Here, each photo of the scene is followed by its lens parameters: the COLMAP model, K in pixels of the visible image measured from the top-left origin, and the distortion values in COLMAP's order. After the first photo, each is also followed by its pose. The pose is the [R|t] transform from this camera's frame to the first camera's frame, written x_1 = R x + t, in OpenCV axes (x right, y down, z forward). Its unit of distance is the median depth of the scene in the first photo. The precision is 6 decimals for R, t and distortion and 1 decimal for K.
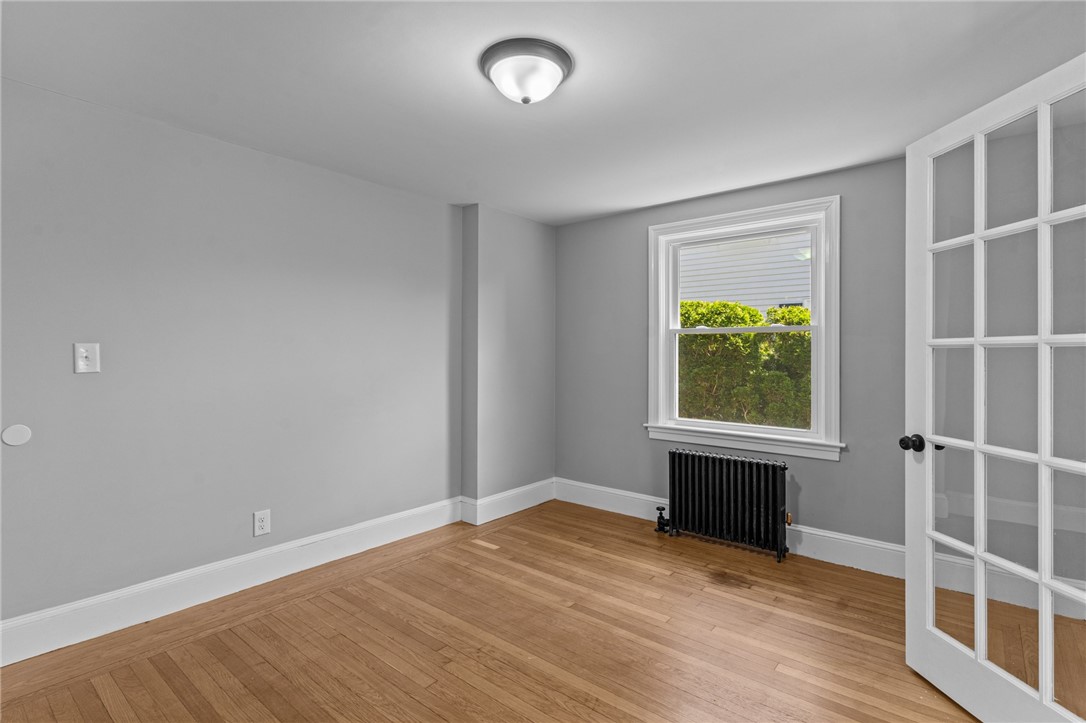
lens RADIAL K [[522.6, 0, 542.4], [0, 522.6, 352.6], [0, 0, 1]] dist [0.001445, -0.000186]
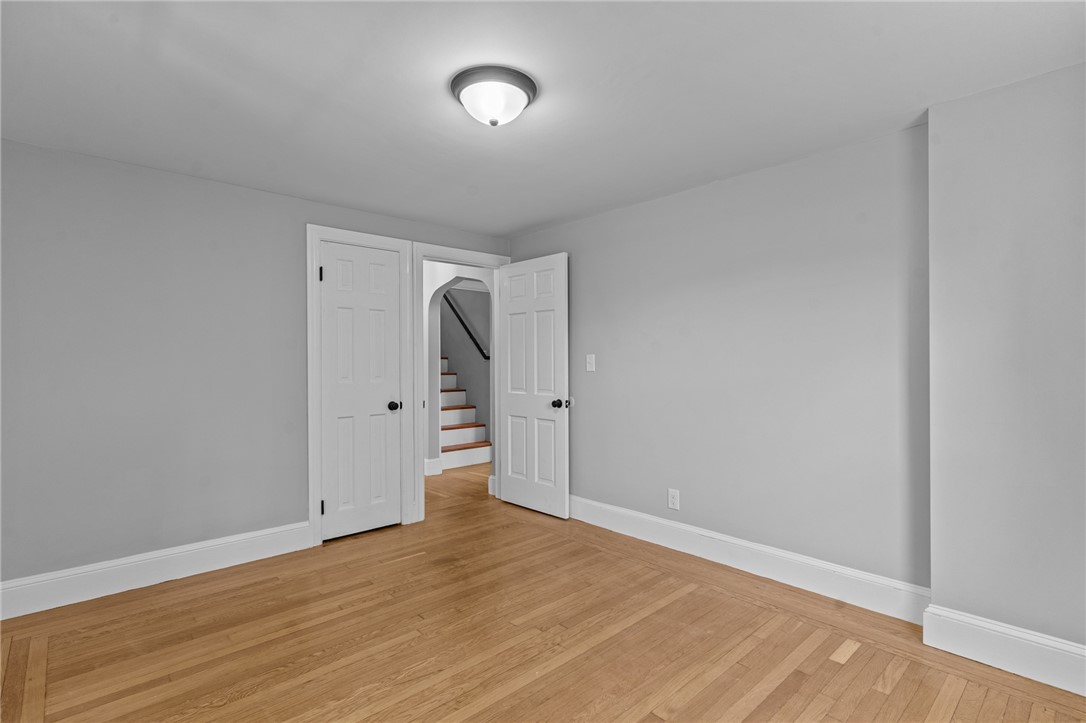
lens RADIAL K [[517.8, 0, 544.7], [0, 517.8, 365.1], [0, 0, 1]] dist [0.001391, -0.000227]
pose [[-0.127091, 0.006124, -0.991872, 0.645014], [0.004220, 0.999975, 0.005633, 0.003959], [0.991882, -0.003470, -0.127114, 0.790631]]
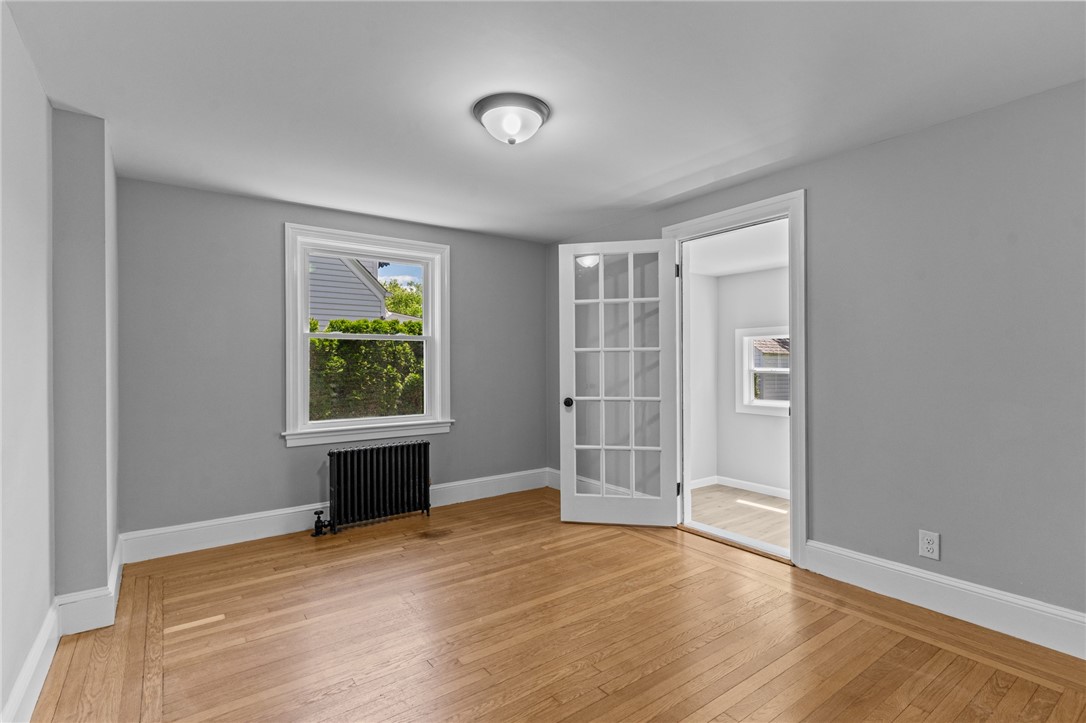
lens RADIAL K [[517.8, 0, 544.7], [0, 517.8, 365.1], [0, 0, 1]] dist [0.001391, -0.000227]
pose [[0.242478, -0.010620, 0.970099, -0.750379], [0.005274, 0.999940, 0.009628, 0.011441], [-0.970143, 0.002781, 0.242519, 0.407953]]
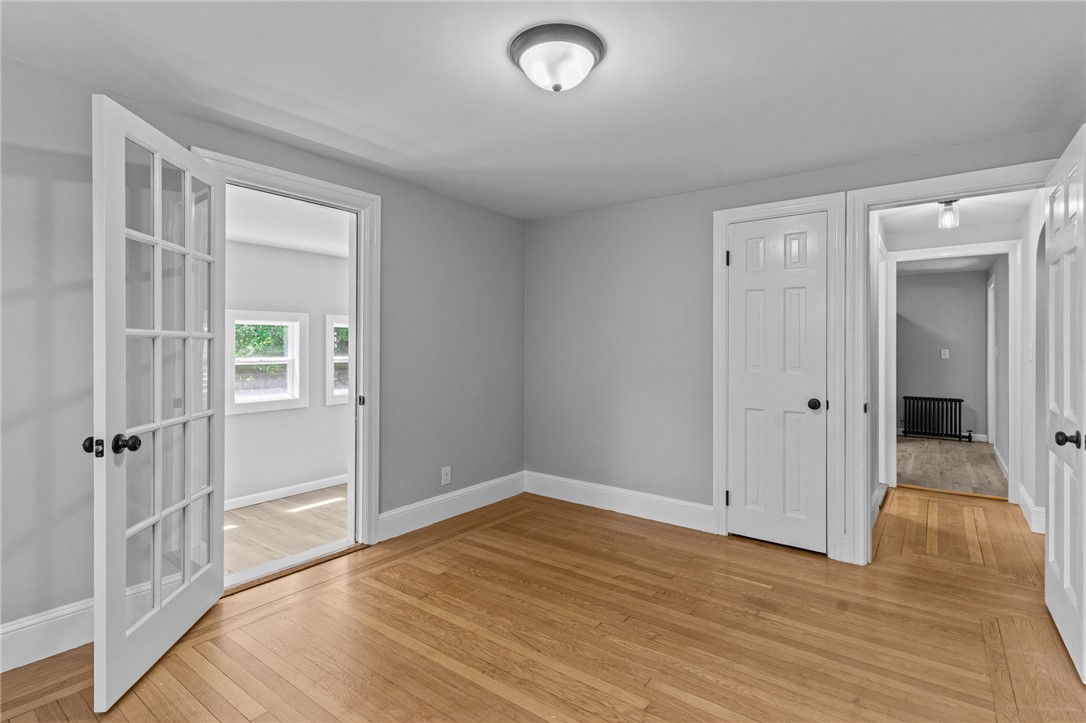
lens RADIAL K [[531.7, 0, 545.4], [0, 531.7, 338.2], [0, 0, 1]] dist [0.000631, 0.000102]
pose [[-0.998397, -0.009567, -0.055781, 0.028107], [-0.008751, 0.999851, -0.014858, 0.000607], [0.055915, -0.014346, -0.998332, 1.280789]]
